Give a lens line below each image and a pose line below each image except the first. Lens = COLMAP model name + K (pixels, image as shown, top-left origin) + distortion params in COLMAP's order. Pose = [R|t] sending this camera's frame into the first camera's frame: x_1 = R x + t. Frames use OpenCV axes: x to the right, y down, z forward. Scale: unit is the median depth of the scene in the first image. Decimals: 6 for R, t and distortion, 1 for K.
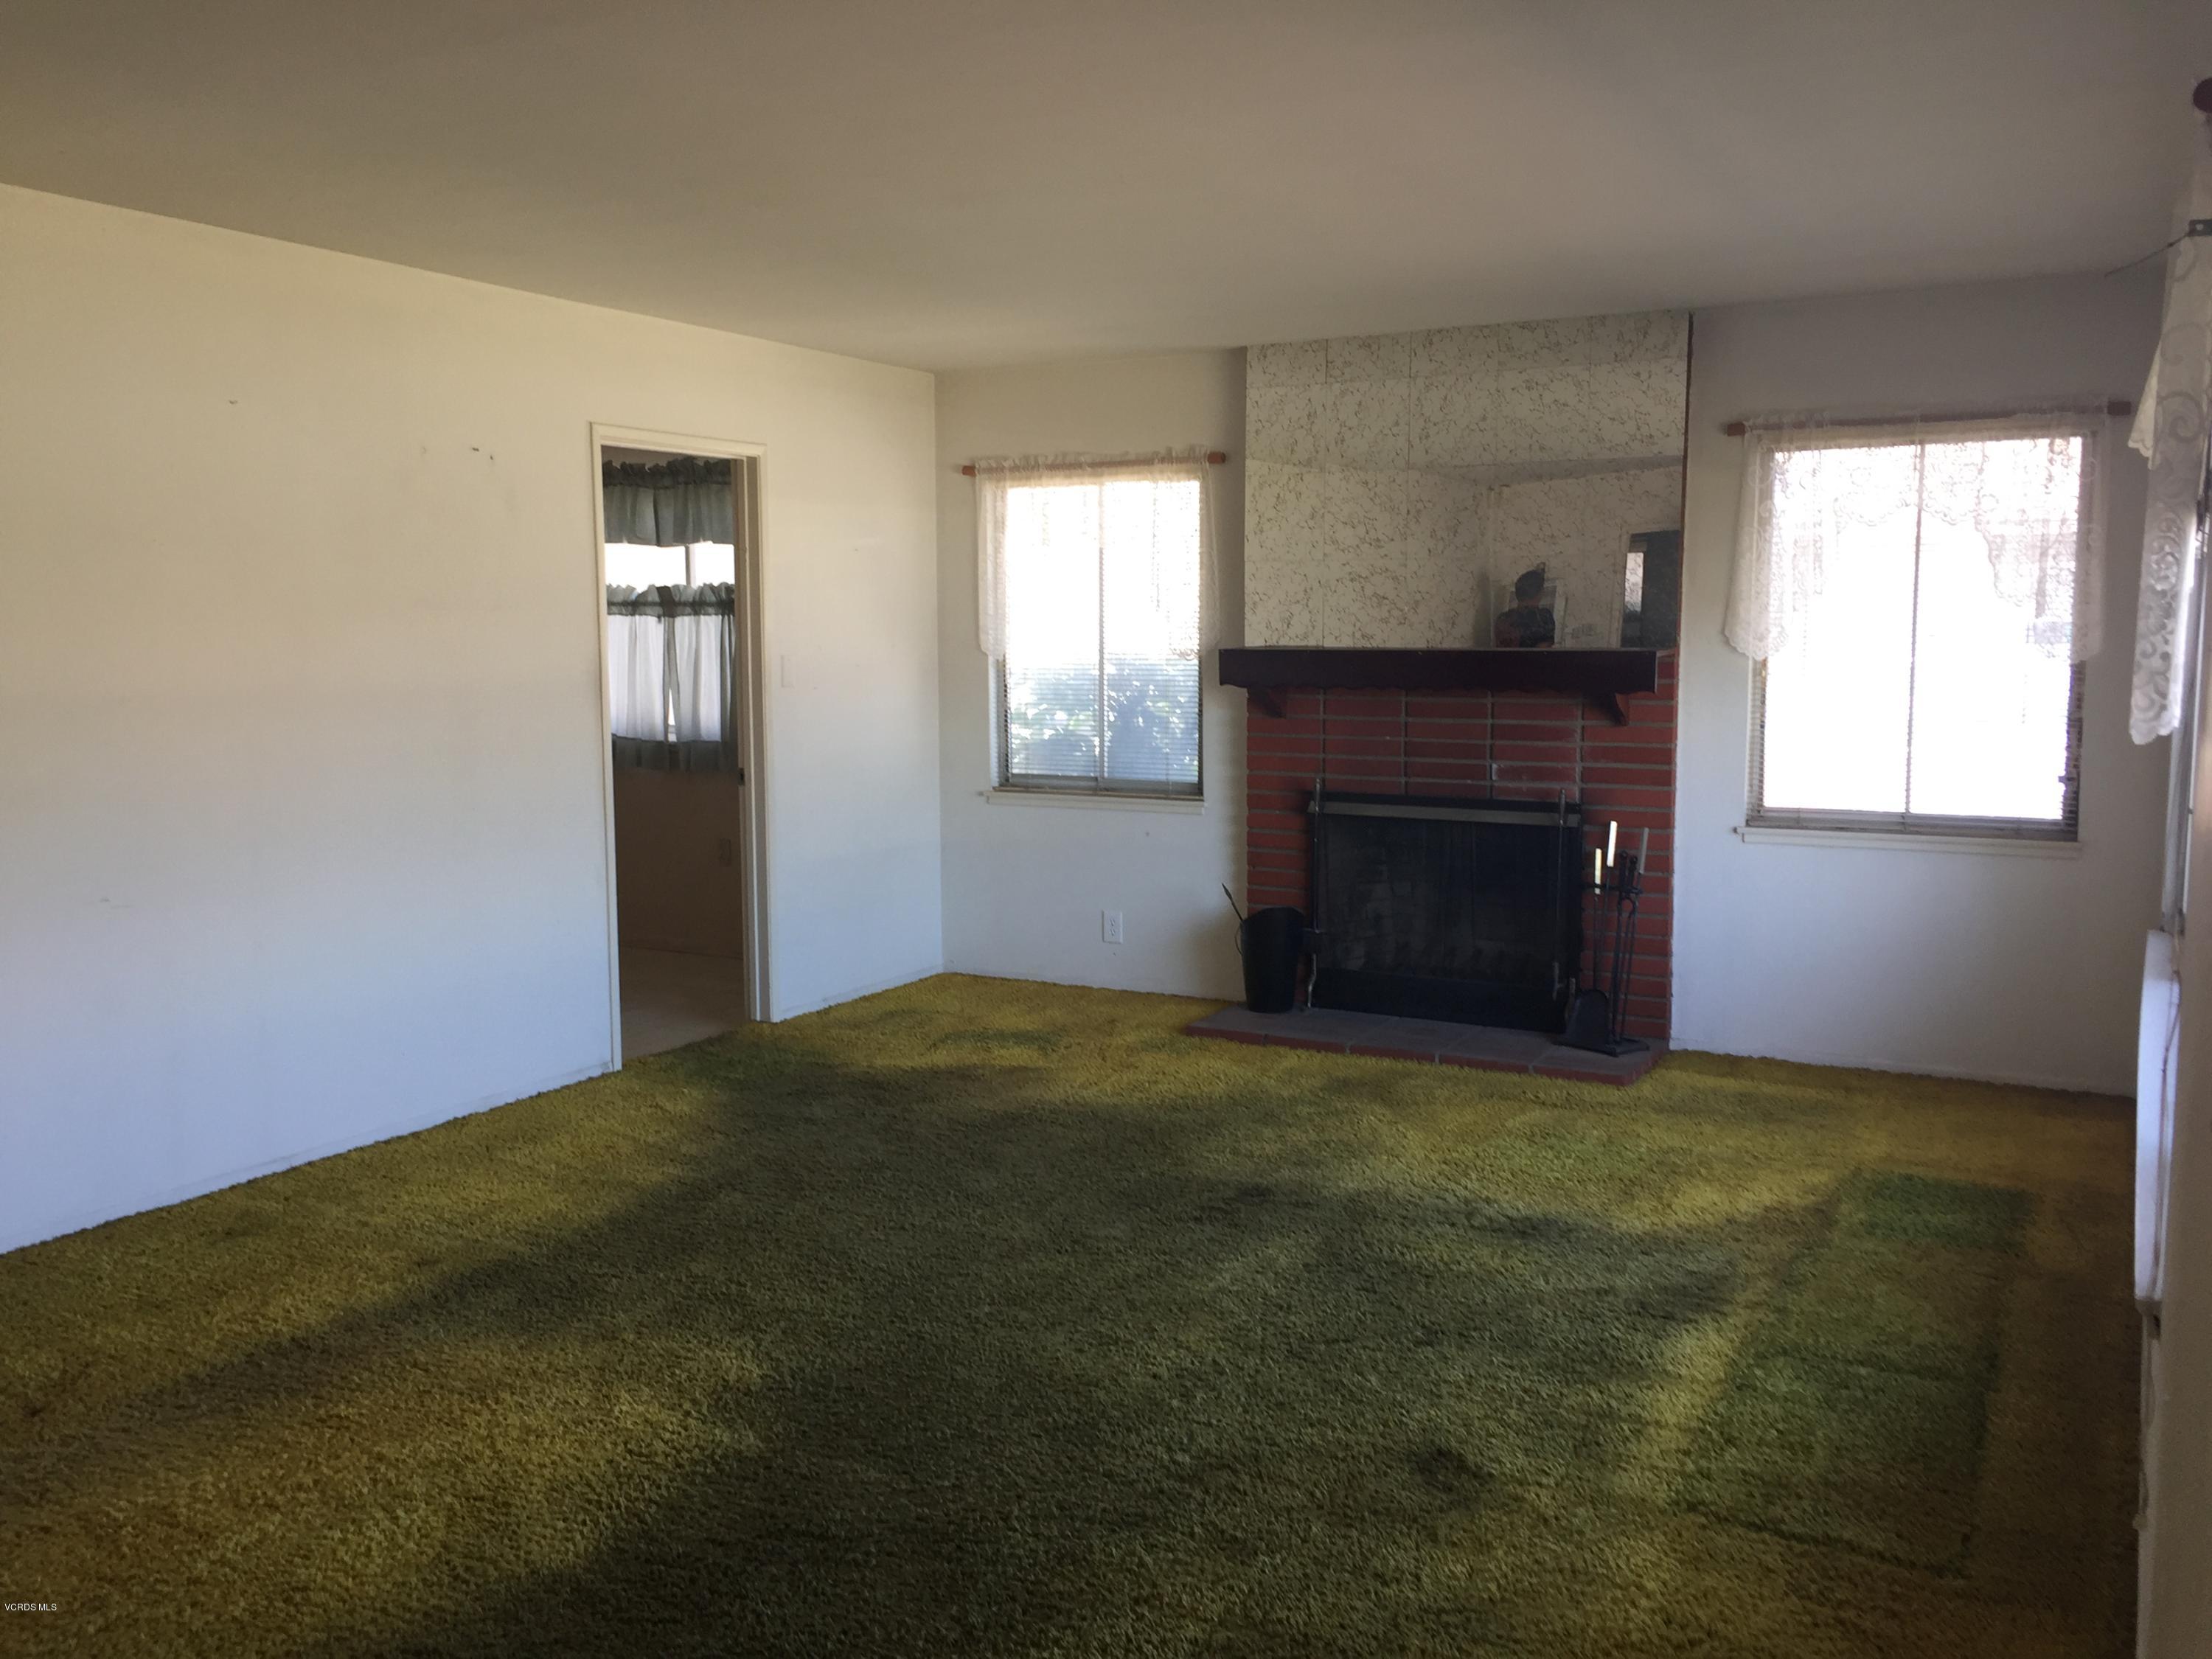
lens RADIAL K [[1863.1, 0, 1160.5], [0, 1863.1, 915.1], [0, 0, 1]] dist [0.021182, -0.000809]
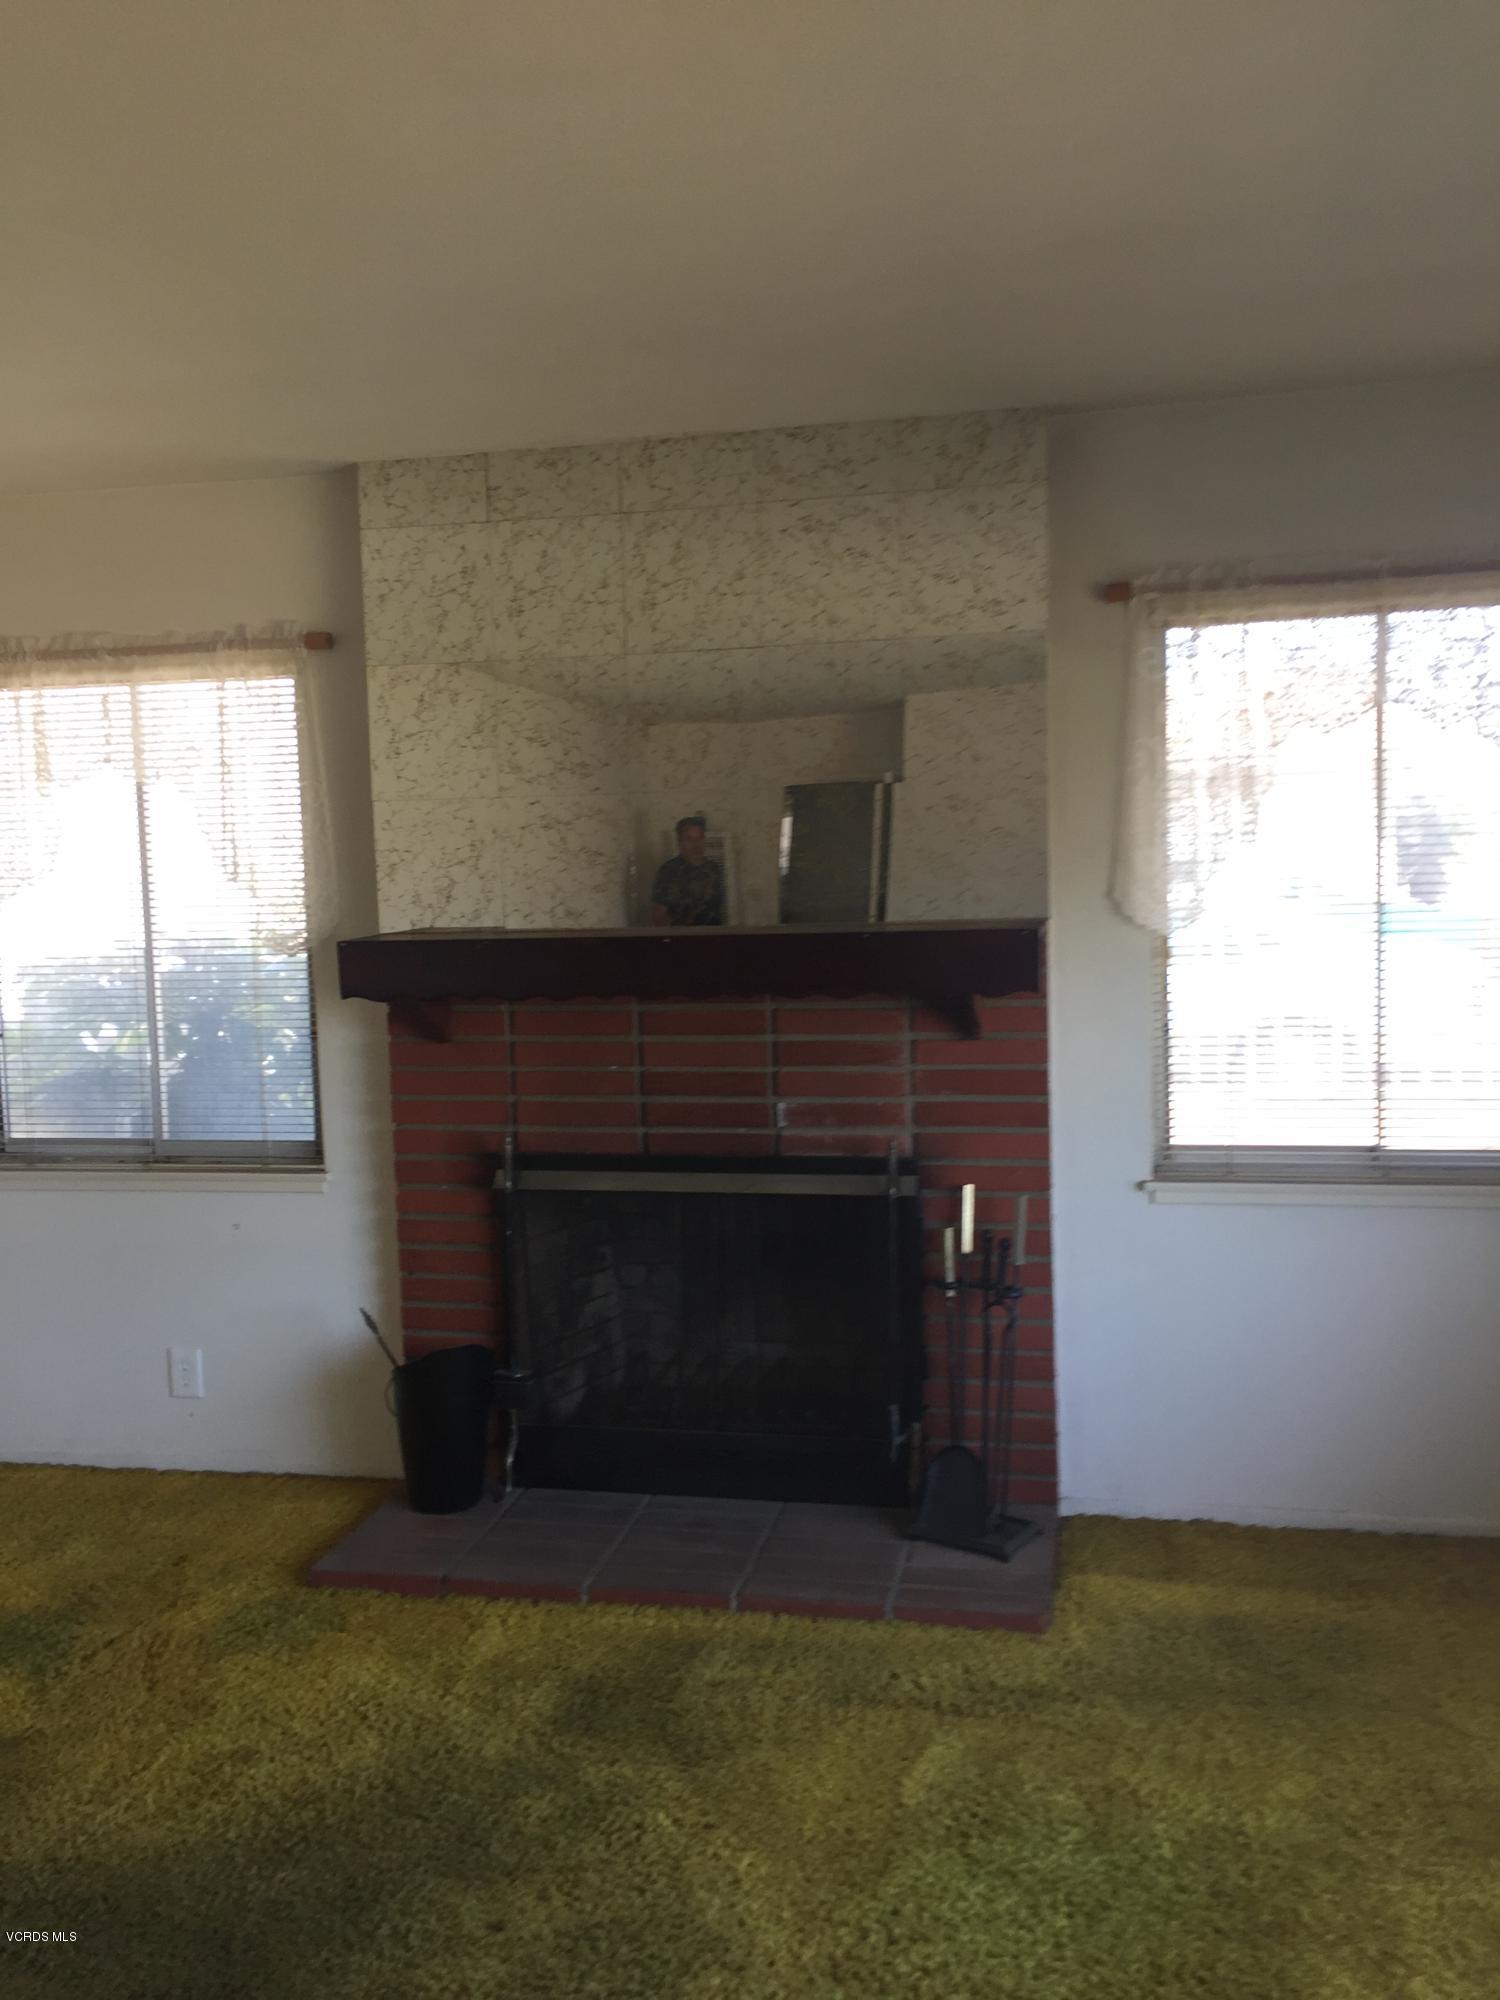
lens RADIAL K [[1696.0, 0, 744.4], [0, 1696.0, 1000.1], [0, 0, 1]] dist [0.076413, -0.077813]
pose [[0.966926, -0.044254, 0.251189, 0.019636], [0.063105, 0.995722, -0.067490, -0.077963], [-0.247128, 0.081109, 0.965582, 0.430587]]
